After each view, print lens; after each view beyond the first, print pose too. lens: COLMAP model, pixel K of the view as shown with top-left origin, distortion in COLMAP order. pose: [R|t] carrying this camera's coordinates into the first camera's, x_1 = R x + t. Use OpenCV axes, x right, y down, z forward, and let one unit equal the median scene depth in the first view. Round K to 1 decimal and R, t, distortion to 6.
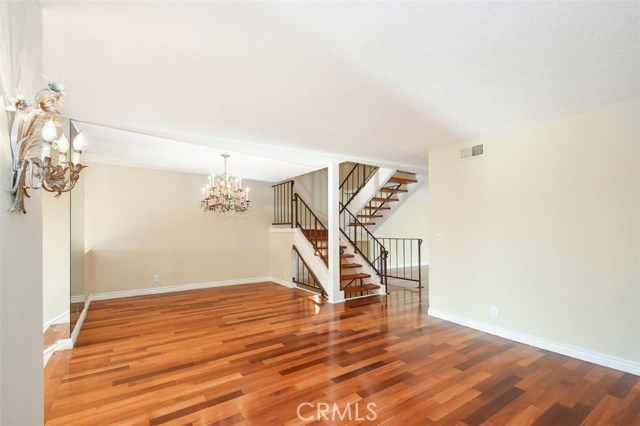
lens RADIAL K [[292.3, 0, 323.4], [0, 292.3, 231.0], [0, 0, 1]] dist [0.033897, 0.000011]
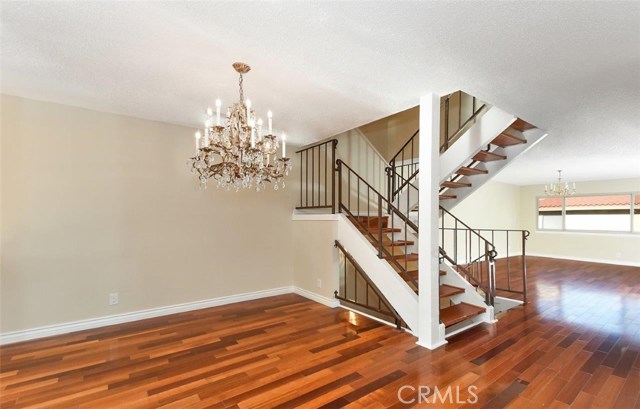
lens RADIAL K [[295.3, 0, 323.9], [0, 295.3, 216.4], [0, 0, 1]] dist [0.000573, -0.000072]
pose [[0.999184, 0.000374, 0.040389, -0.166317], [-0.000118, 0.999980, -0.006331, 0.000236], [-0.040390, 0.006321, 0.999164, 0.384133]]
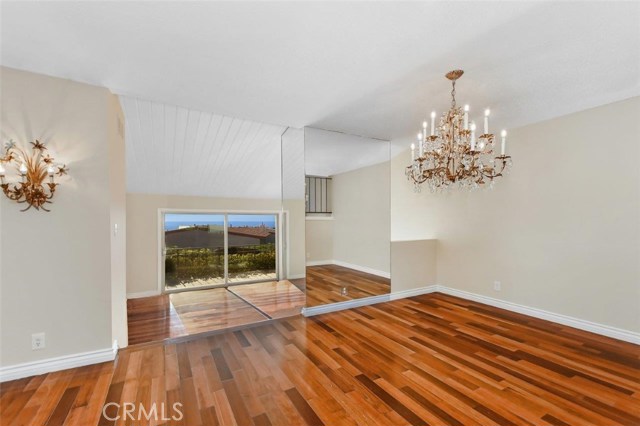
lens RADIAL K [[292.3, 0, 323.4], [0, 292.3, 231.0], [0, 0, 1]] dist [0.033897, 0.000011]
pose [[-0.103164, 0.041577, -0.993795, 0.154921], [-0.001071, 0.999121, 0.041911, 0.004973], [0.994664, 0.005388, -0.103029, 0.650108]]
